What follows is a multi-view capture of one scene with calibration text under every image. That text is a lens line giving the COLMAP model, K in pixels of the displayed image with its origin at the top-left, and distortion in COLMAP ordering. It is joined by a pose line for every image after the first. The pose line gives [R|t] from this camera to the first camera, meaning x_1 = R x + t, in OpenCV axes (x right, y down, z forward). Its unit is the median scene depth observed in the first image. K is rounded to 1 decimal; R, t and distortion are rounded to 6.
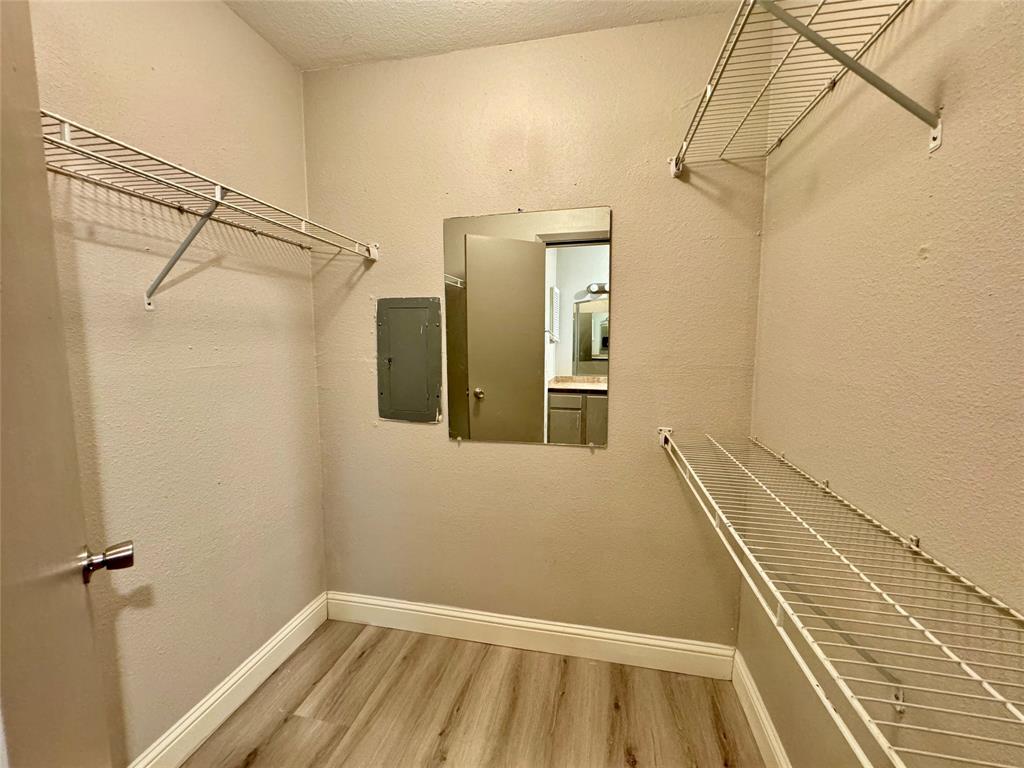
lens RADIAL K [[410.7, 0, 514.6], [0, 410.7, 383.3], [0, 0, 1]] dist [-0.003371, -0.000201]
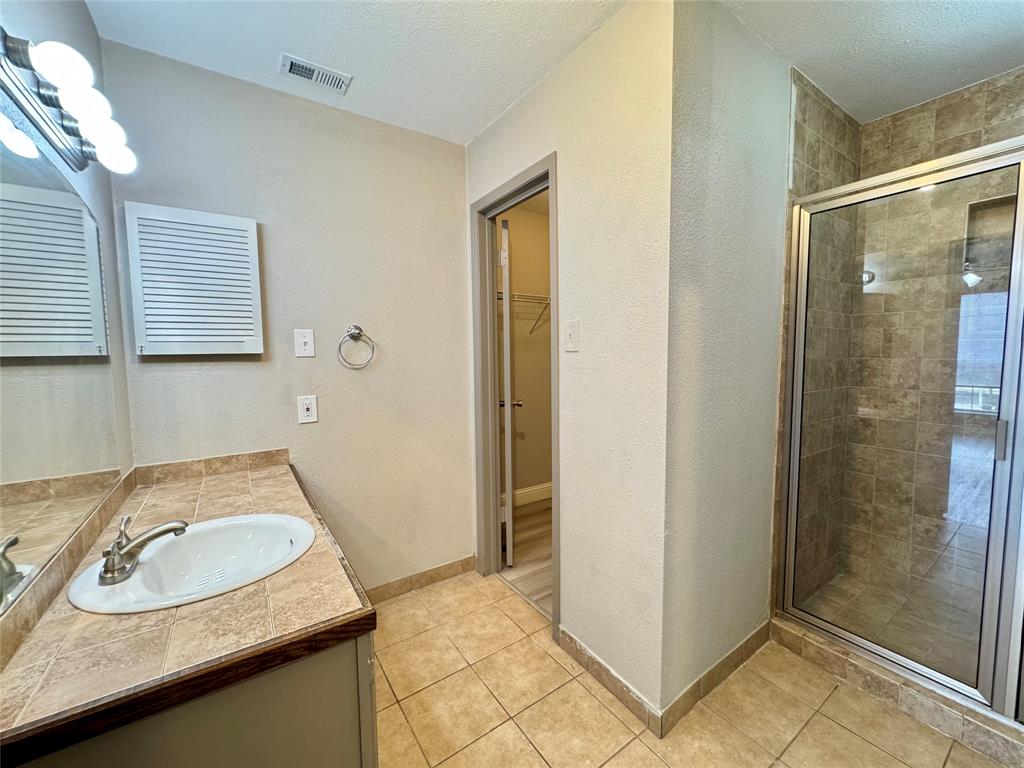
lens RADIAL K [[410.7, 0, 512.8], [0, 410.7, 383.9], [0, 0, 1]] dist [-0.003371, -0.000201]
pose [[0.714604, 0.040903, -0.698332, 1.075833], [-0.056069, 0.998426, 0.001105, 0.146396], [0.697279, 0.038365, 0.715773, -1.165933]]
